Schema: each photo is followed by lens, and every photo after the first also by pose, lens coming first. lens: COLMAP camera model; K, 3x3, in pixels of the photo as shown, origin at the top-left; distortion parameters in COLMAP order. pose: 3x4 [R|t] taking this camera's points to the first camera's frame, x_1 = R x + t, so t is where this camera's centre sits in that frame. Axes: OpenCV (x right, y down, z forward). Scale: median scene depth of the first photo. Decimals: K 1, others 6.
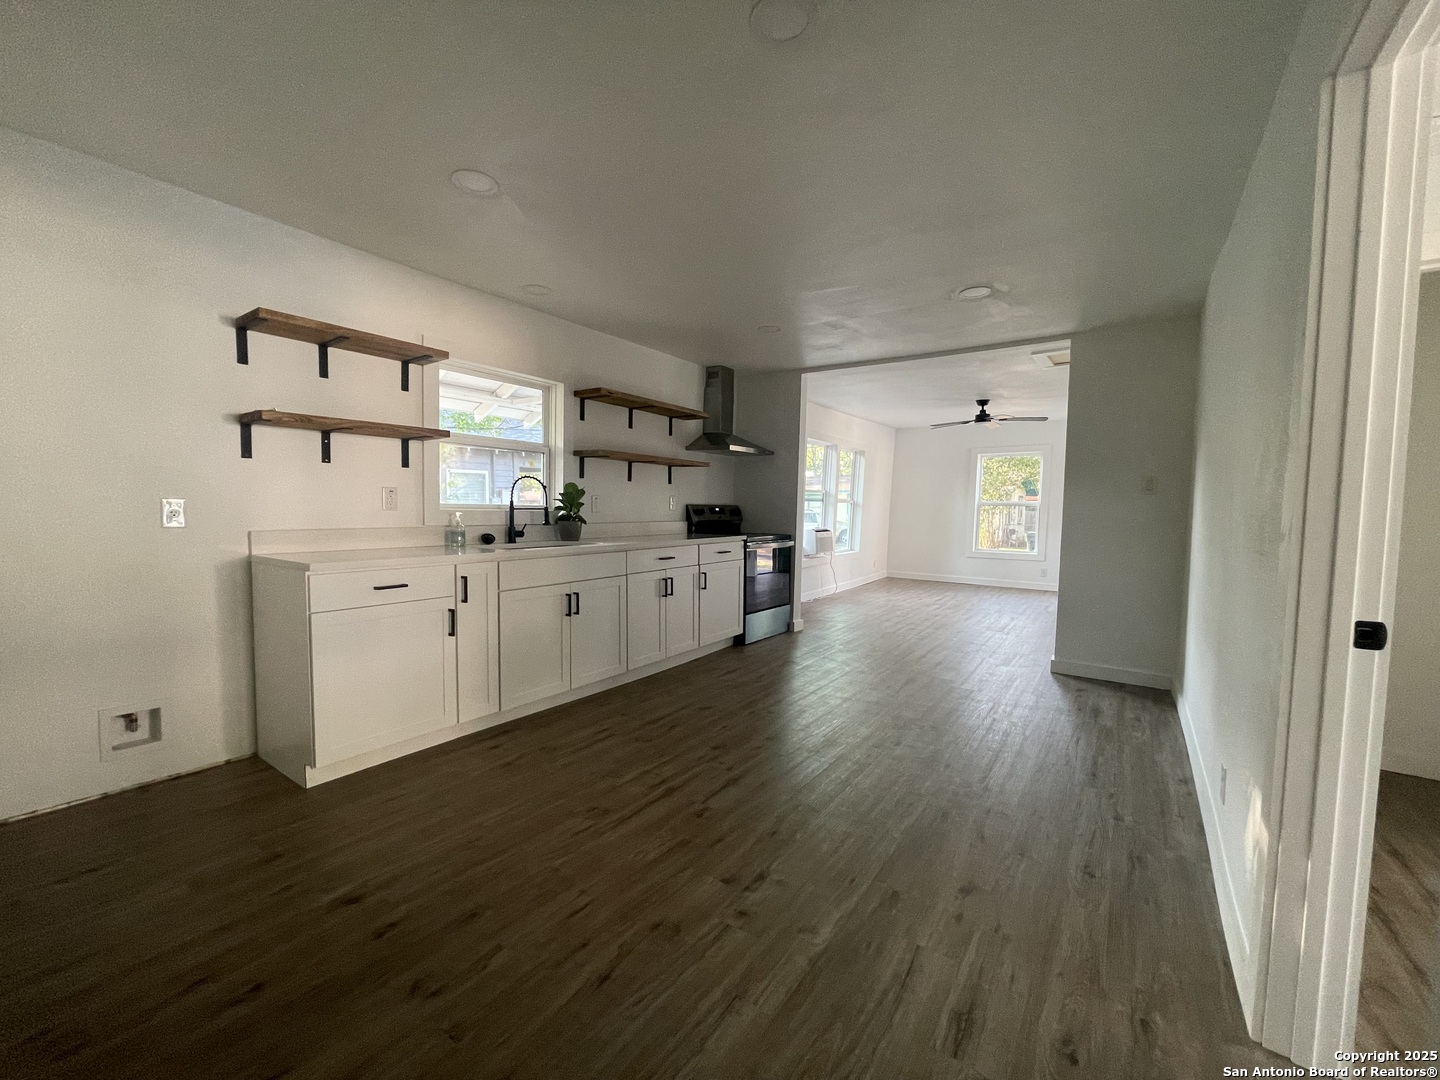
lens RADIAL K [[582.2, 0, 717.2], [0, 582.2, 540.2], [0, 0, 1]] dist [0.000011, -0.001172]
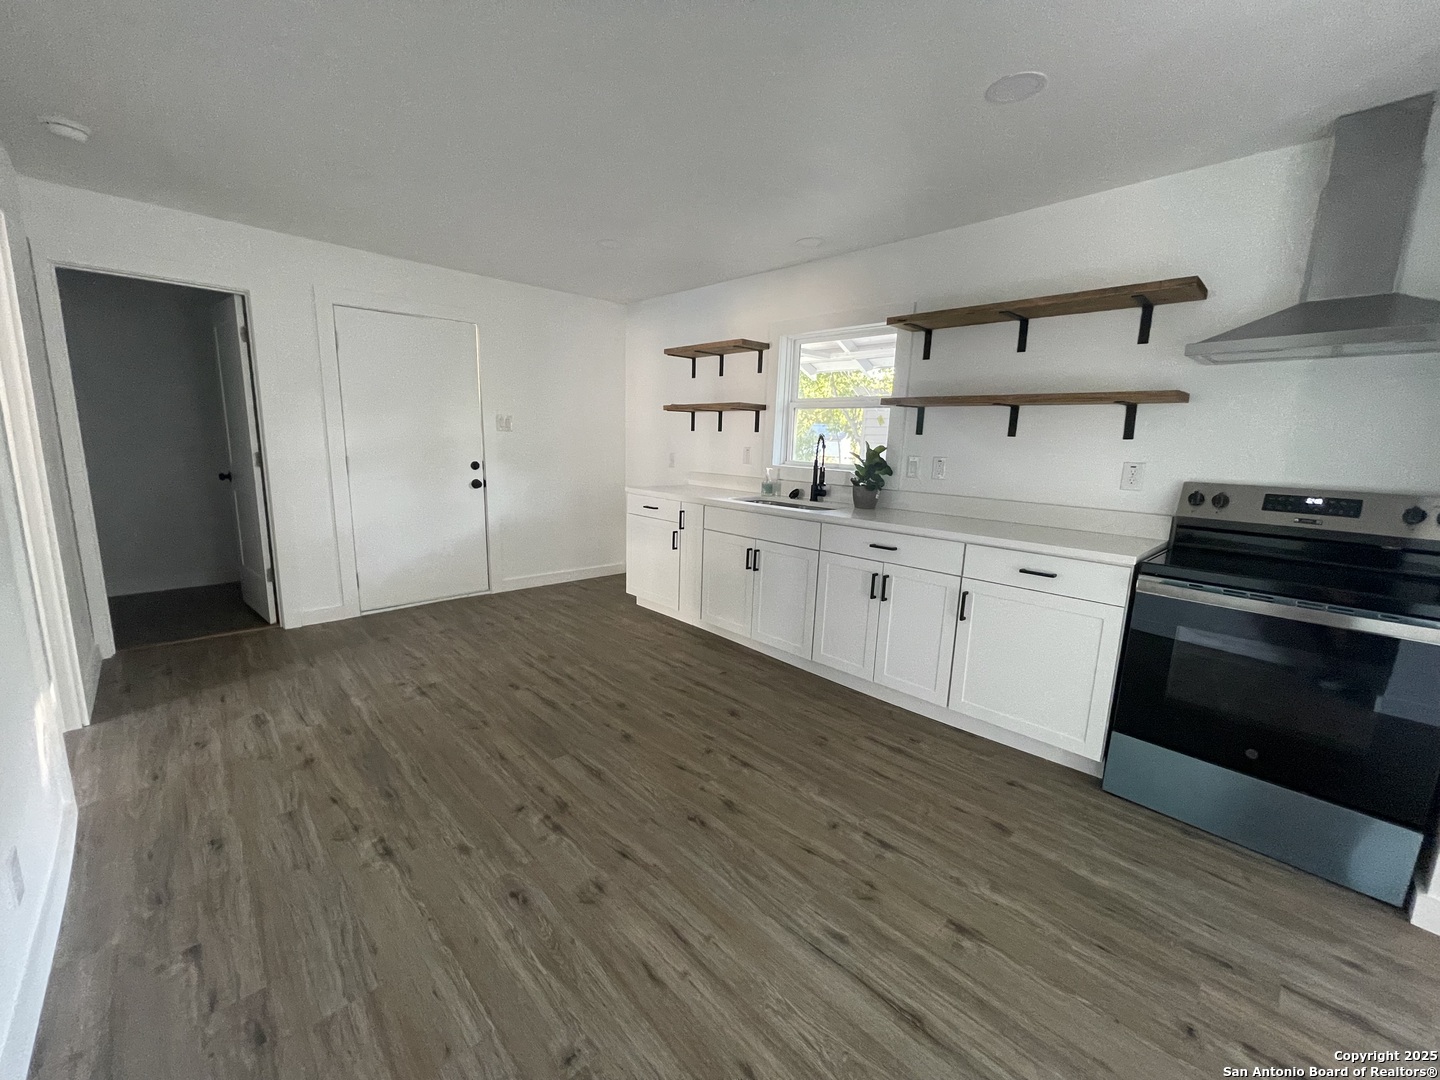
lens RADIAL K [[582.2, 0, 708.1], [0, 582.2, 542.1], [0, 0, 1]] dist [0.000011, -0.001172]
pose [[-0.200606, 0.154258, -0.967451, 0.860318], [-0.088052, 0.980690, 0.174627, -0.107024], [0.975707, 0.120217, -0.183149, 1.235159]]
